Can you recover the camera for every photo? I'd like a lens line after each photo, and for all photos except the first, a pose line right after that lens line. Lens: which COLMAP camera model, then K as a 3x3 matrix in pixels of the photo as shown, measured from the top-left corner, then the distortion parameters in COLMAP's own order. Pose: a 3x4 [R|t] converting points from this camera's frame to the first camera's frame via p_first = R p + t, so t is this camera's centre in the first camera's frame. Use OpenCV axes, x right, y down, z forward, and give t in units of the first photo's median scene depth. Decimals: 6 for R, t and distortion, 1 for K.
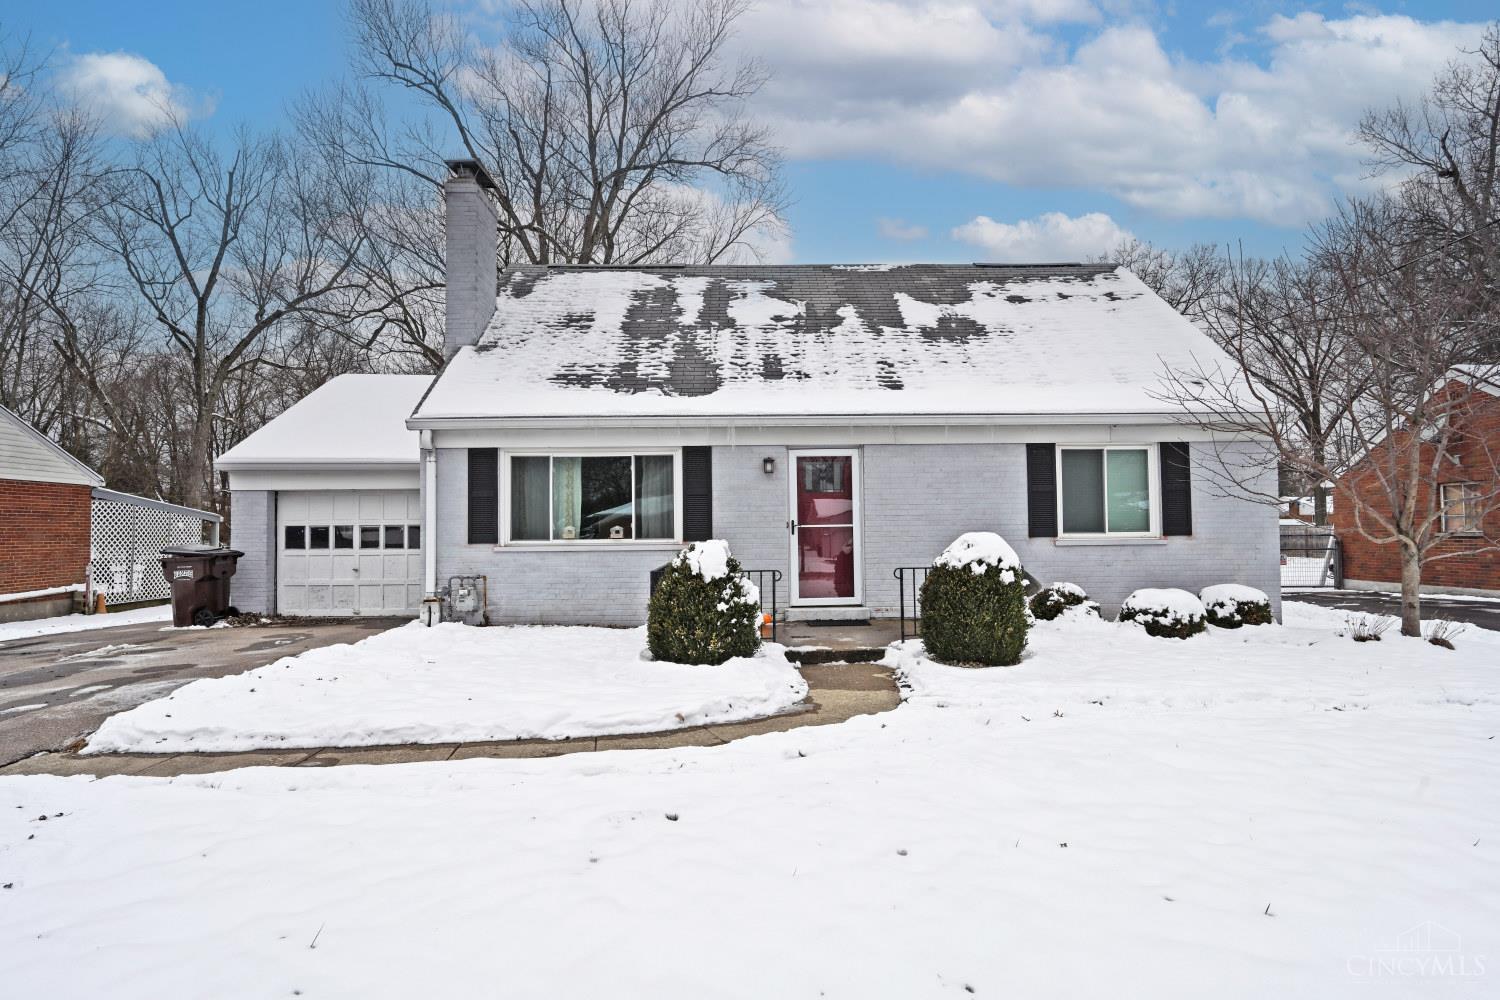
lens RADIAL K [[778.6, 0, 750.0], [0, 778.6, 500.0], [0, 0, 1]] dist [-0.004462, -0.001092]
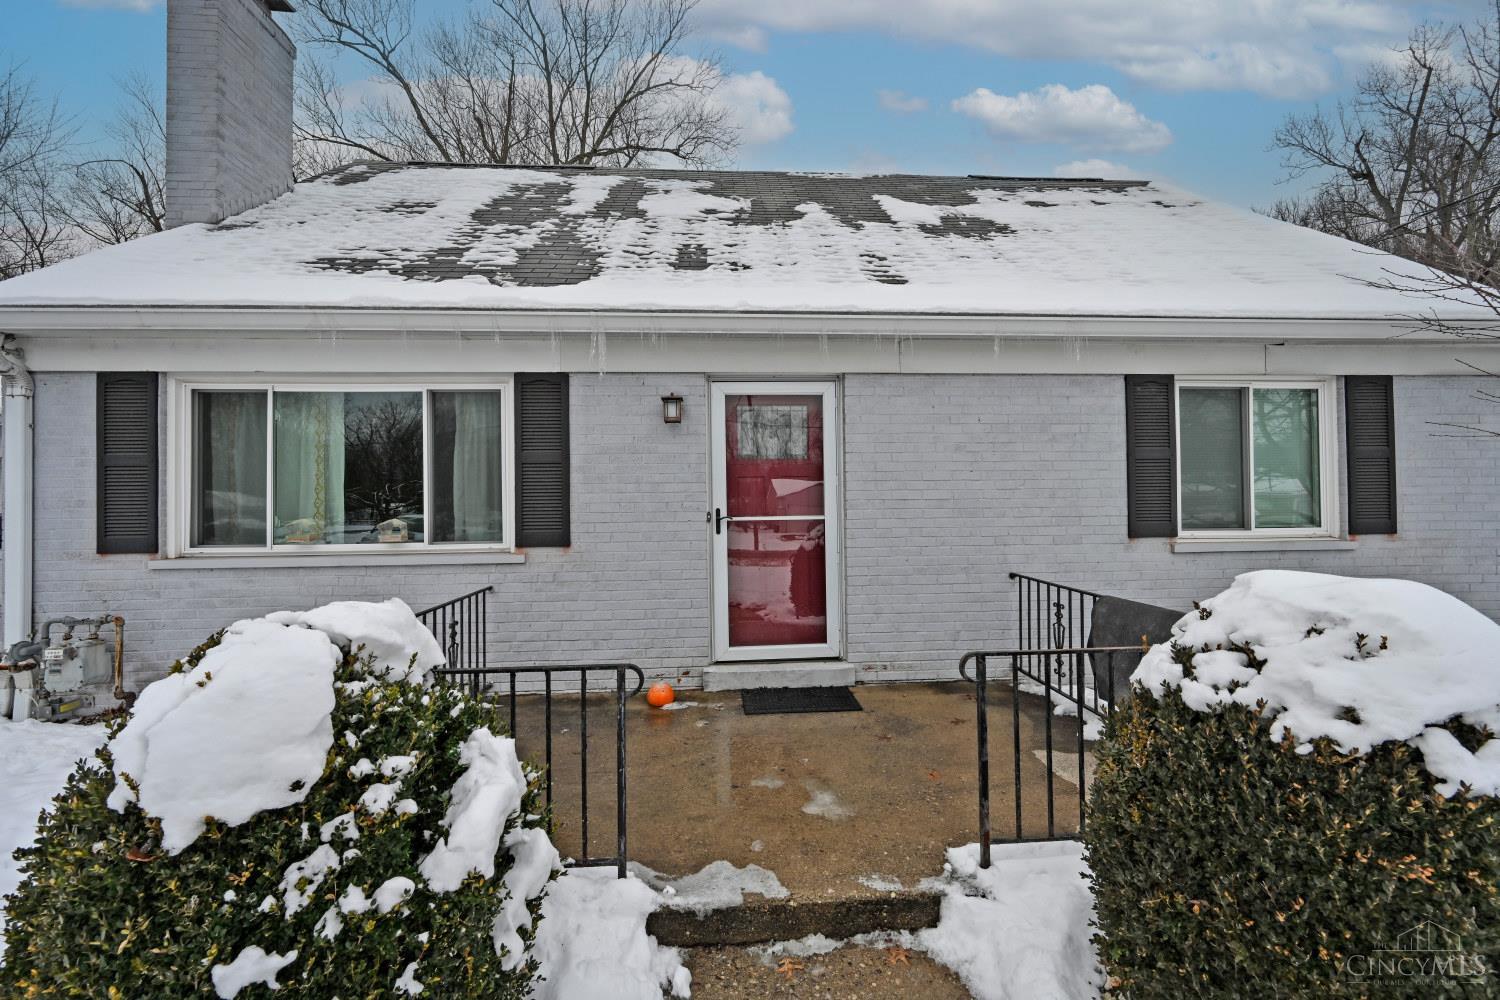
lens RADIAL K [[592.5, 0, 761.7], [0, 592.5, 491.8], [0, 0, 1]] dist [0.000589, 0.000043]
pose [[0.998071, 0.000564, 0.062085, 0.058663], [-0.001570, 0.999868, 0.016152, 0.006889], [-0.062067, -0.016218, 0.997940, 0.563550]]
